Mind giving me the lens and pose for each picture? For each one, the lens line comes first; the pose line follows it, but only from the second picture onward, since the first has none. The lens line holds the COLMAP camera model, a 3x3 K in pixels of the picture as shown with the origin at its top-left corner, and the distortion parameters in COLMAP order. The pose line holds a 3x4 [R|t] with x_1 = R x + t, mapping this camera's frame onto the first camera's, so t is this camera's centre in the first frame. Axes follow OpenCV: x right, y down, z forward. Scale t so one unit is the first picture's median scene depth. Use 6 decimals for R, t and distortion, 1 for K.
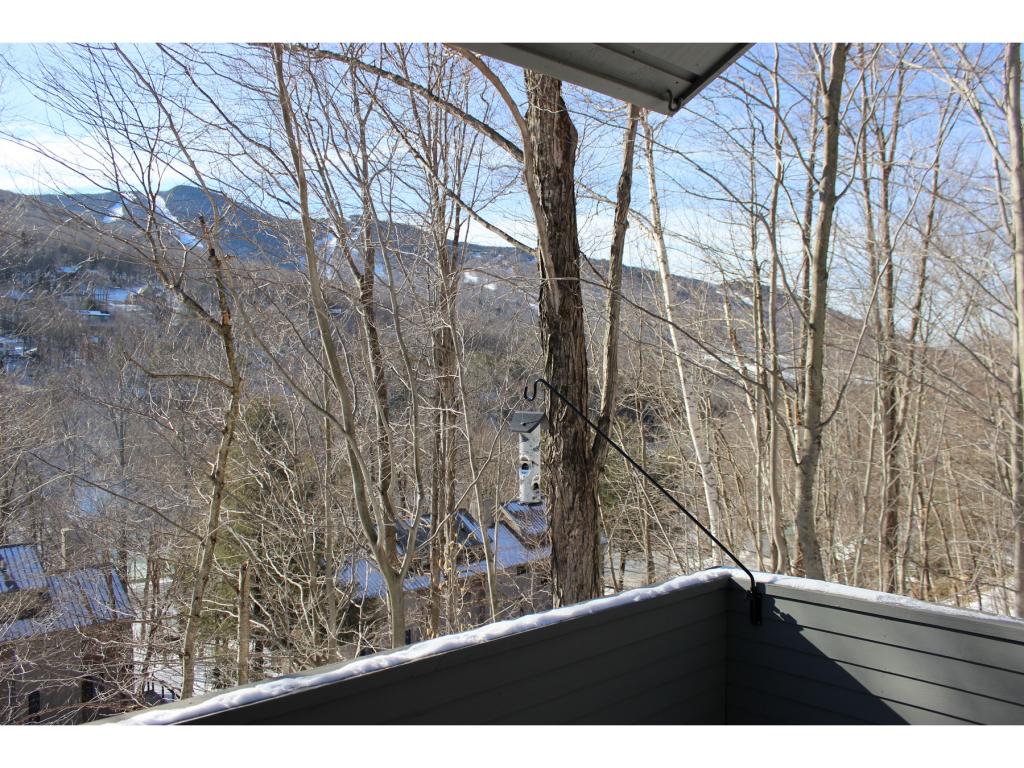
lens RADIAL K [[866.7, 0, 495.6], [0, 866.7, 390.7], [0, 0, 1]] dist [-0.166130, 0.234509]
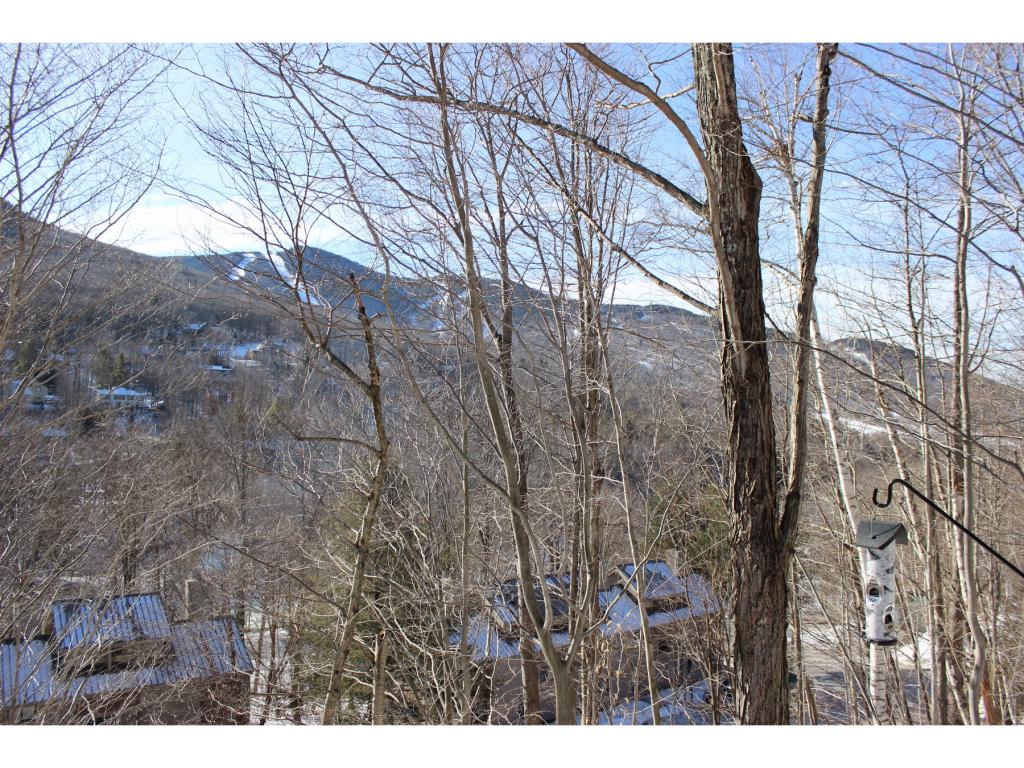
lens RADIAL K [[866.7, 0, 495.6], [0, 866.7, 390.7], [0, 0, 1]] dist [-0.166130, 0.234509]
pose [[0.992113, 0.005484, -0.125228, -0.073875], [-0.013696, 0.997803, -0.064813, -0.013668], [0.124597, 0.066017, 0.990009, 0.072553]]
